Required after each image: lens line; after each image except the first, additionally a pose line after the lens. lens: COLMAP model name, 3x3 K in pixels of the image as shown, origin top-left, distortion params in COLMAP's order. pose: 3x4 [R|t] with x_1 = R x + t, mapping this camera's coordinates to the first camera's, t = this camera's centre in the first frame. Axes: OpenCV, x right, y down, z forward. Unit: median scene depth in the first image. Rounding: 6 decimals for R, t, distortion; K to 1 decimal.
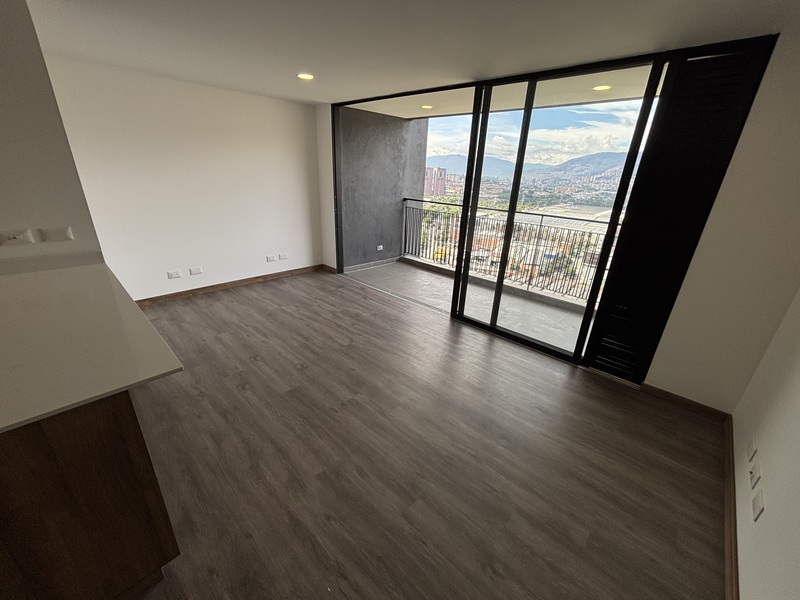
lens RADIAL K [[324.4, 0, 402.9], [0, 324.4, 298.4], [0, 0, 1]] dist [-0.000150, 0.002148]
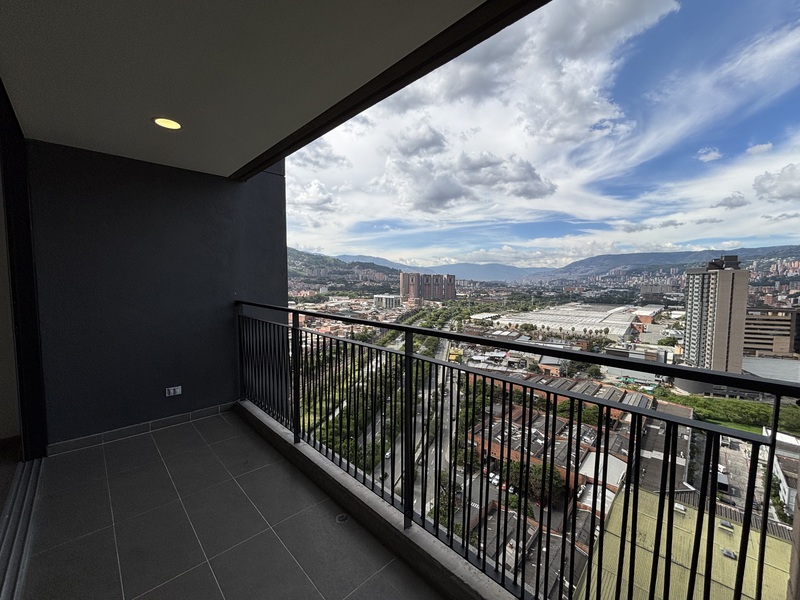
lens RADIAL K [[324.4, 0, 395.1], [0, 324.4, 300.2], [0, 0, 1]] dist [-0.000150, 0.002148]
pose [[0.997621, -0.035945, -0.058817, 0.472934], [0.016378, 0.952442, -0.304279, -0.187781], [0.066958, 0.302592, 0.950765, 0.680977]]
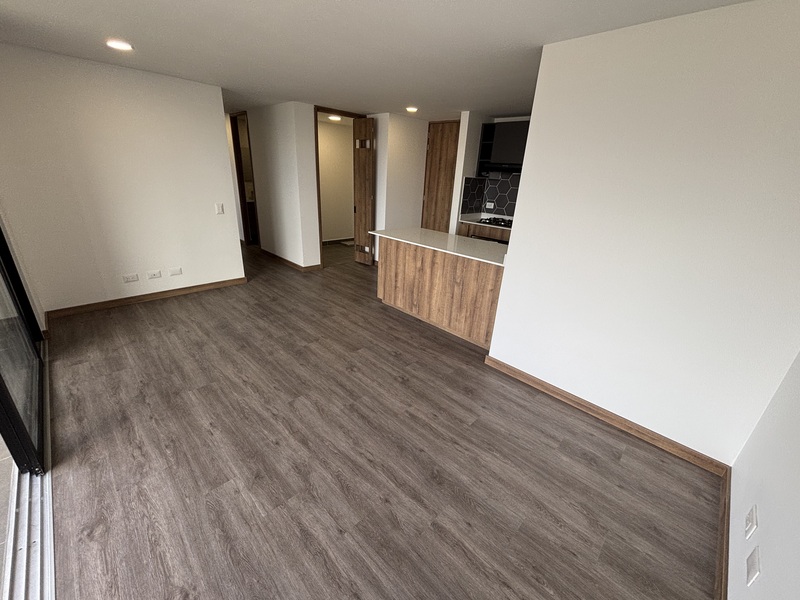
lens RADIAL K [[324.4, 0, 401.2], [0, 324.4, 298.3], [0, 0, 1]] dist [-0.000150, 0.002148]
pose [[-0.995061, -0.099129, -0.005168, -0.309692], [-0.075602, 0.723098, 0.686595, -0.459178], [-0.064324, 0.683595, -0.727021, 1.117132]]
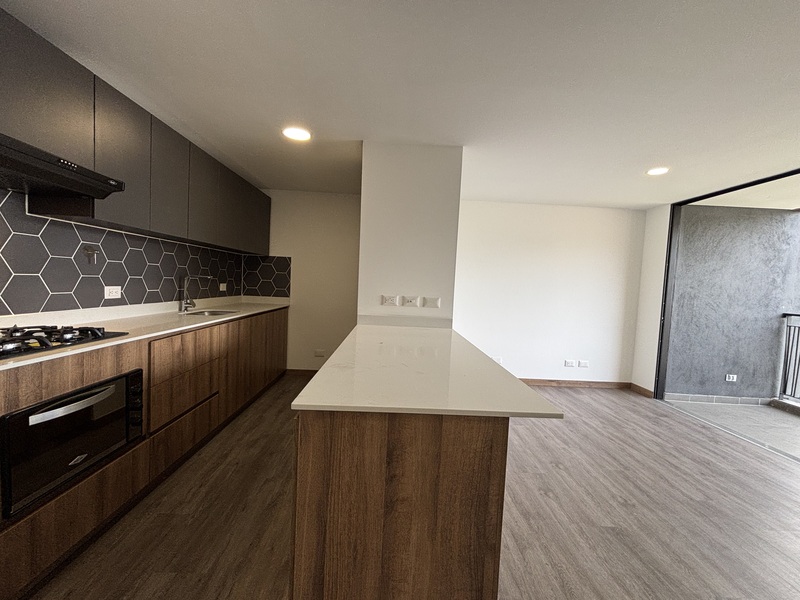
lens RADIAL K [[324.4, 0, 403.6], [0, 324.4, 299.6], [0, 0, 1]] dist [-0.000150, 0.002148]
pose [[0.707181, 0.028707, -0.706450, -0.115106], [-0.278382, 0.929772, -0.240888, 0.073911], [0.649922, 0.367014, 0.665509, 0.023093]]
